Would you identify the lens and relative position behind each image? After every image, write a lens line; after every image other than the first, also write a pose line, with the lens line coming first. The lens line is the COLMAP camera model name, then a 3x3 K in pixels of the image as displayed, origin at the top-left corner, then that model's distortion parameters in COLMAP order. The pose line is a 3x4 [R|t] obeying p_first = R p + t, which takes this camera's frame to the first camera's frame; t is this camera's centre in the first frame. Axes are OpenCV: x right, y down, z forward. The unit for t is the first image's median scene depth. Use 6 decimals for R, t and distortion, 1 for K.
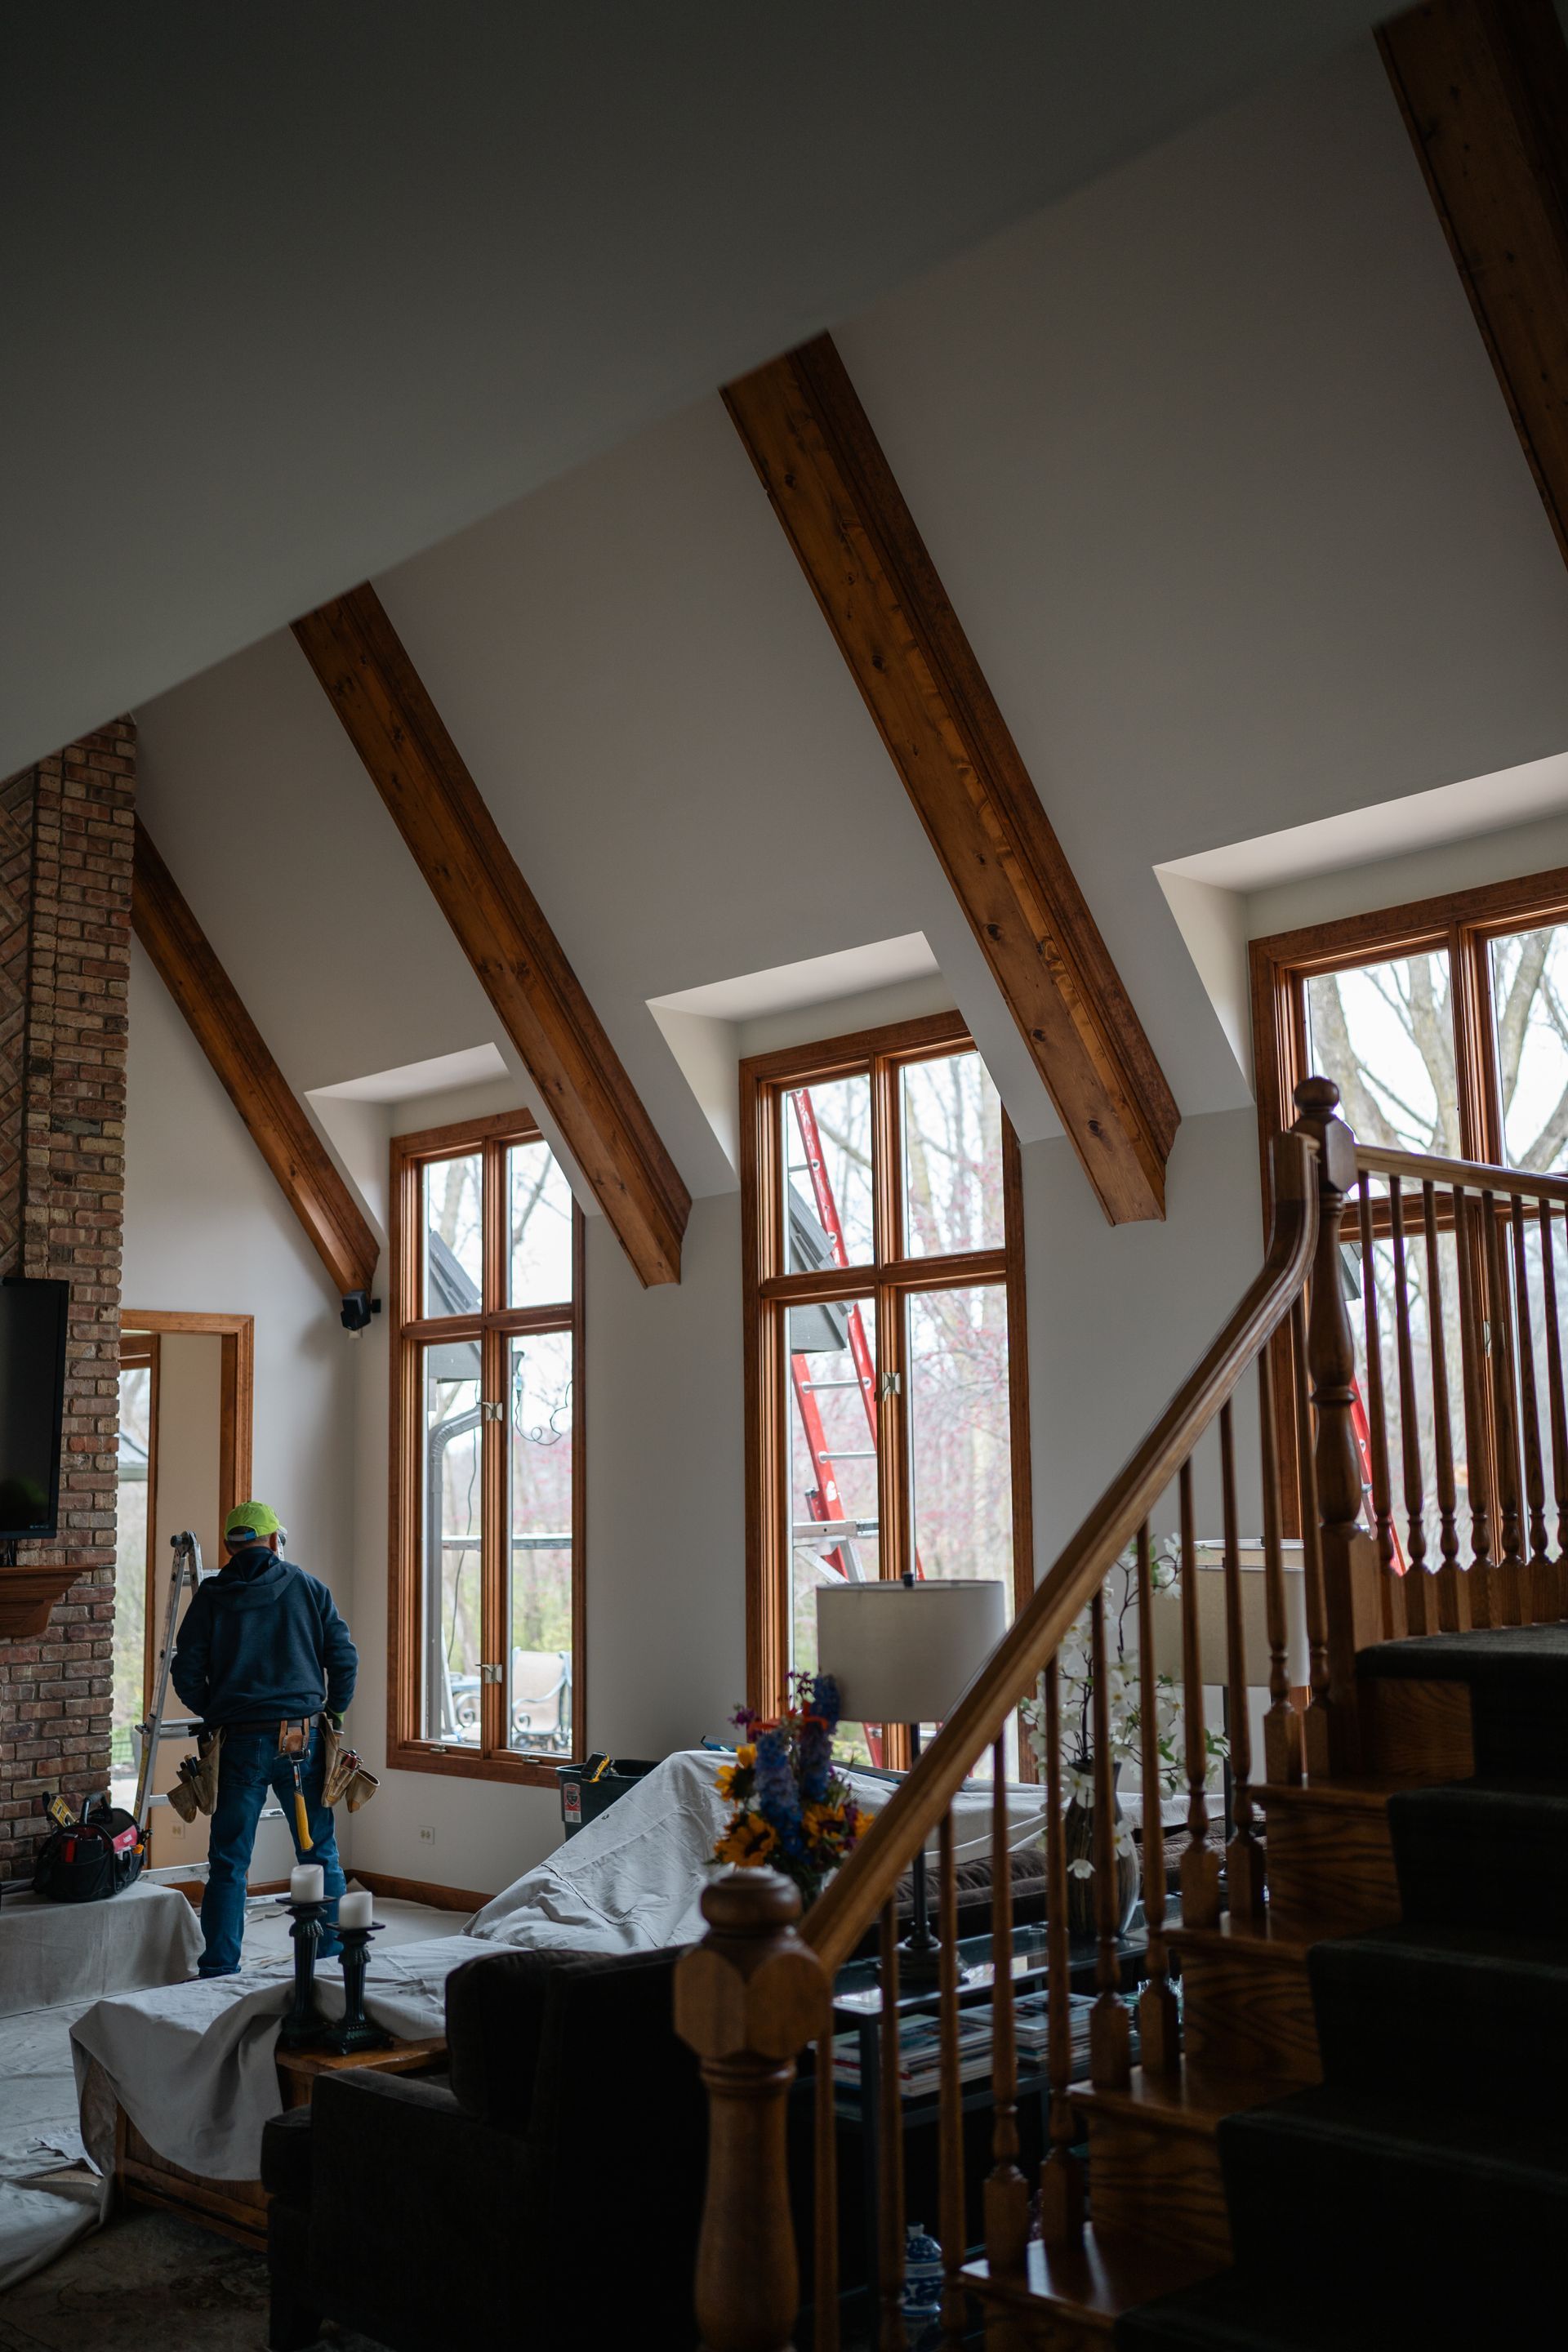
lens RADIAL K [[2260.4, 0, 781.4], [0, 2260.4, 1183.0], [0, 0, 1]] dist [-0.068294, 0.177250]
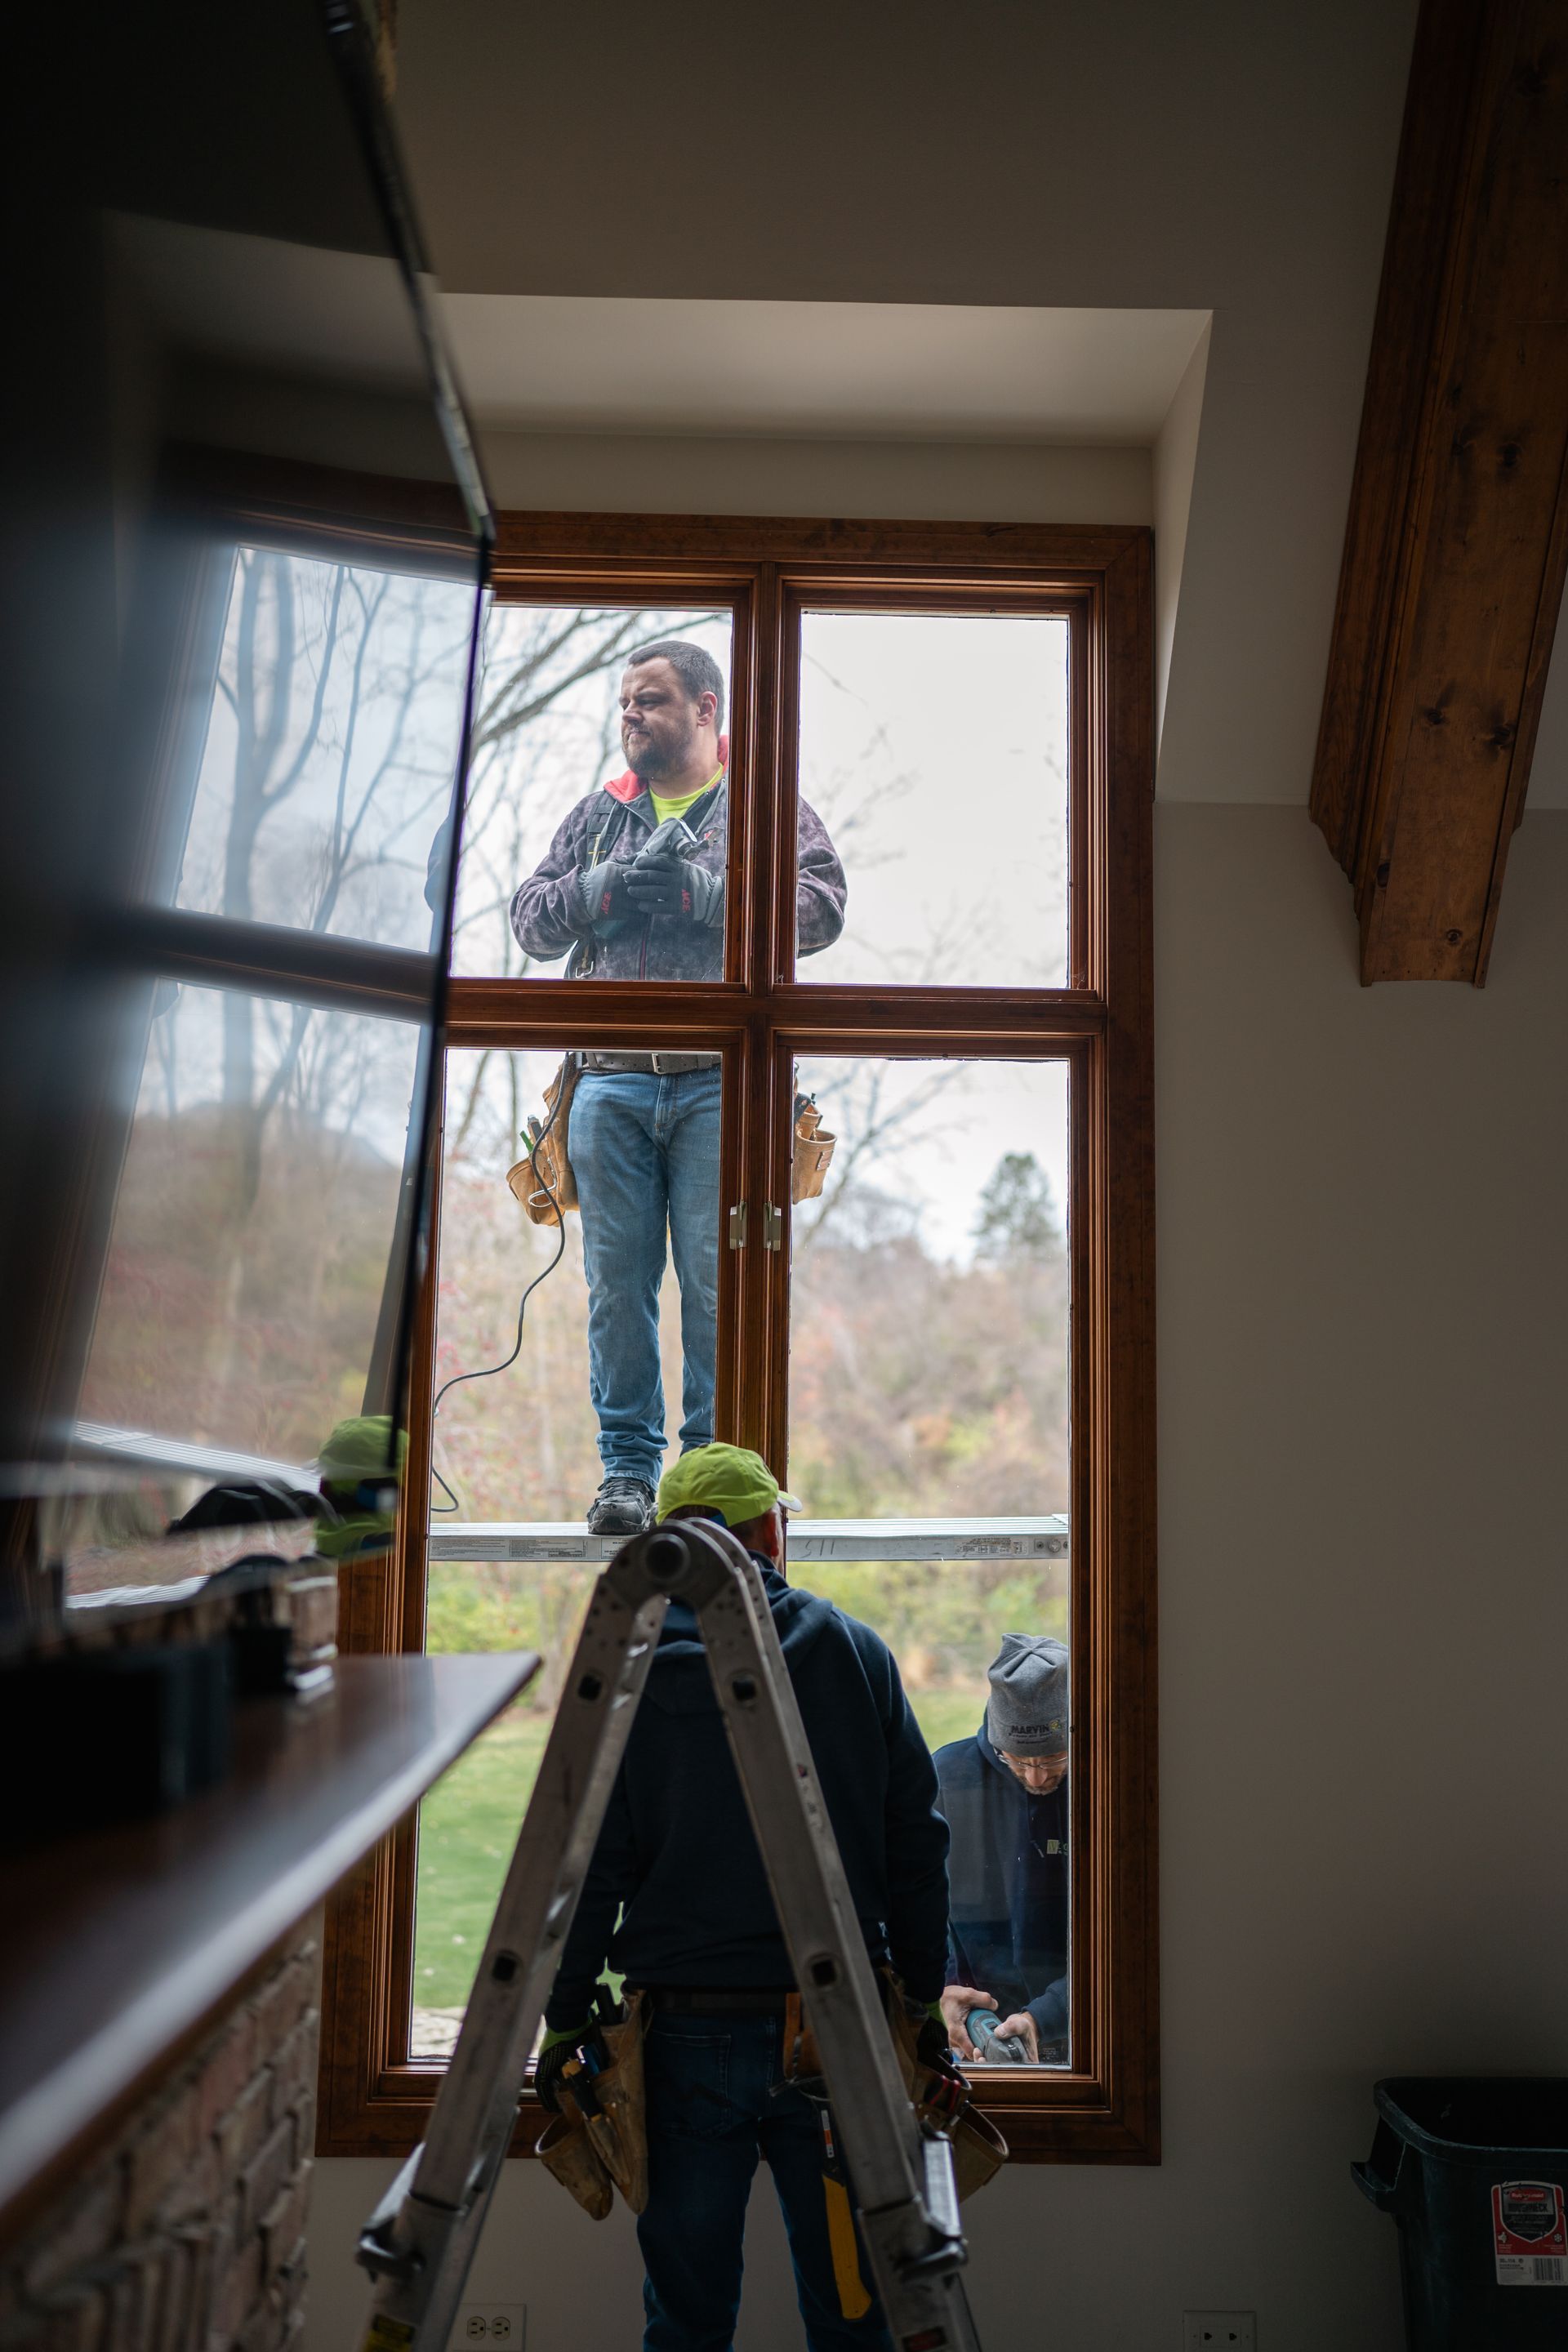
lens RADIAL K [[2260.4, 0, 781.4], [0, 2260.4, 1183.0], [0, 0, 1]] dist [-0.068294, 0.177250]
pose [[0.680213, 0.122138, 0.722767, -0.447366], [-0.132593, 0.990257, -0.042554, 0.117638], [-0.720923, -0.066888, 0.689780, 0.767026]]
